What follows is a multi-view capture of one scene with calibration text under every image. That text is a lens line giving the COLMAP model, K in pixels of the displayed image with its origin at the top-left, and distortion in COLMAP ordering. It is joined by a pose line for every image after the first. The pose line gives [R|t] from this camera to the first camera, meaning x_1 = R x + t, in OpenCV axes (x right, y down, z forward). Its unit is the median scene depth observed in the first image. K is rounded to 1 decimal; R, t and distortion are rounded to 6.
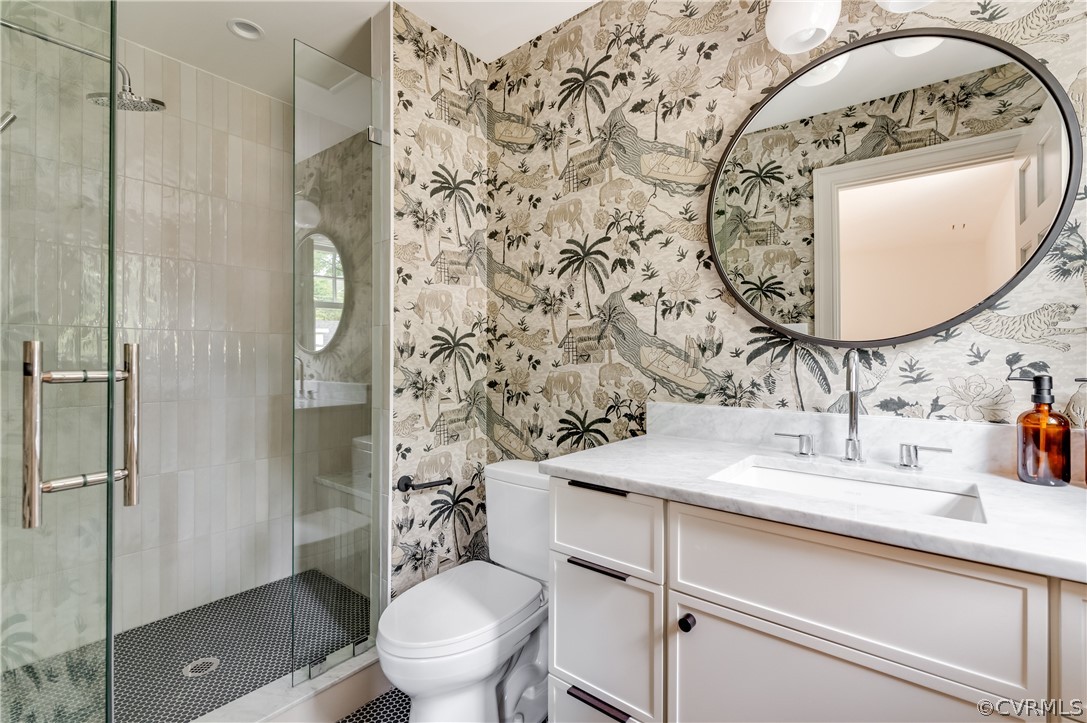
lens RADIAL K [[484.1, 0, 548.5], [0, 484.1, 360.2], [0, 0, 1]] dist [0.000730, -0.001412]
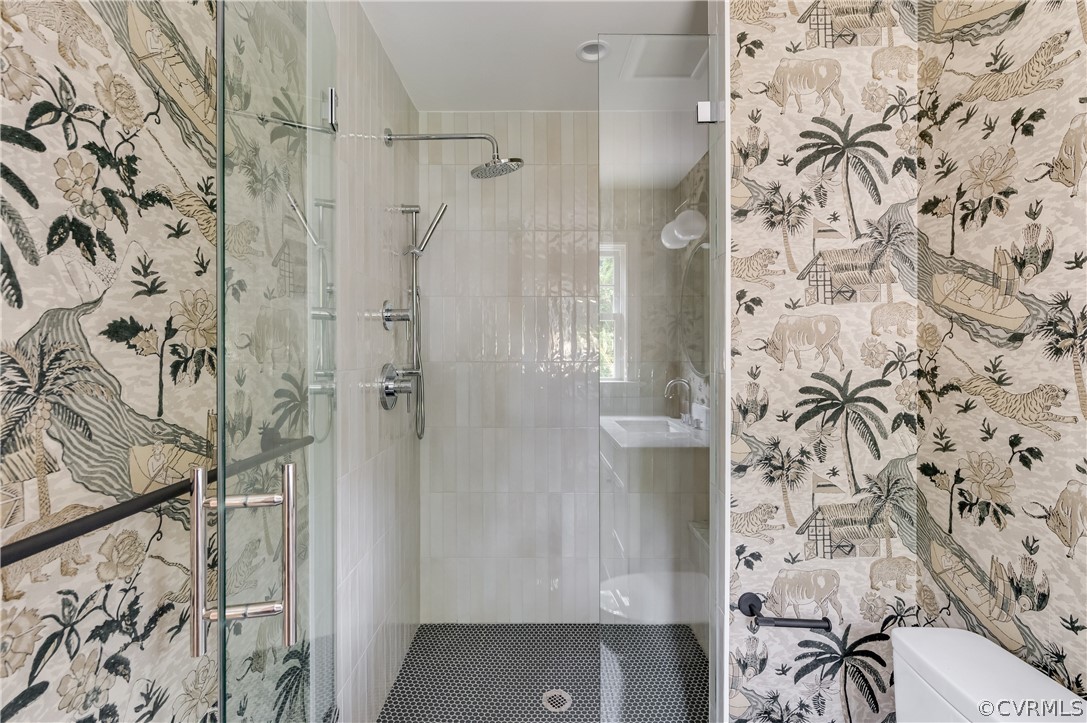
lens RADIAL K [[484.1, 0, 536.2], [0, 484.1, 350.6], [0, 0, 1]] dist [0.000730, -0.001412]
pose [[0.619029, 0.004520, -0.785355, 0.047720], [-0.005694, 0.999983, 0.001268, -0.094933], [0.785348, 0.003687, 0.619044, 0.311875]]
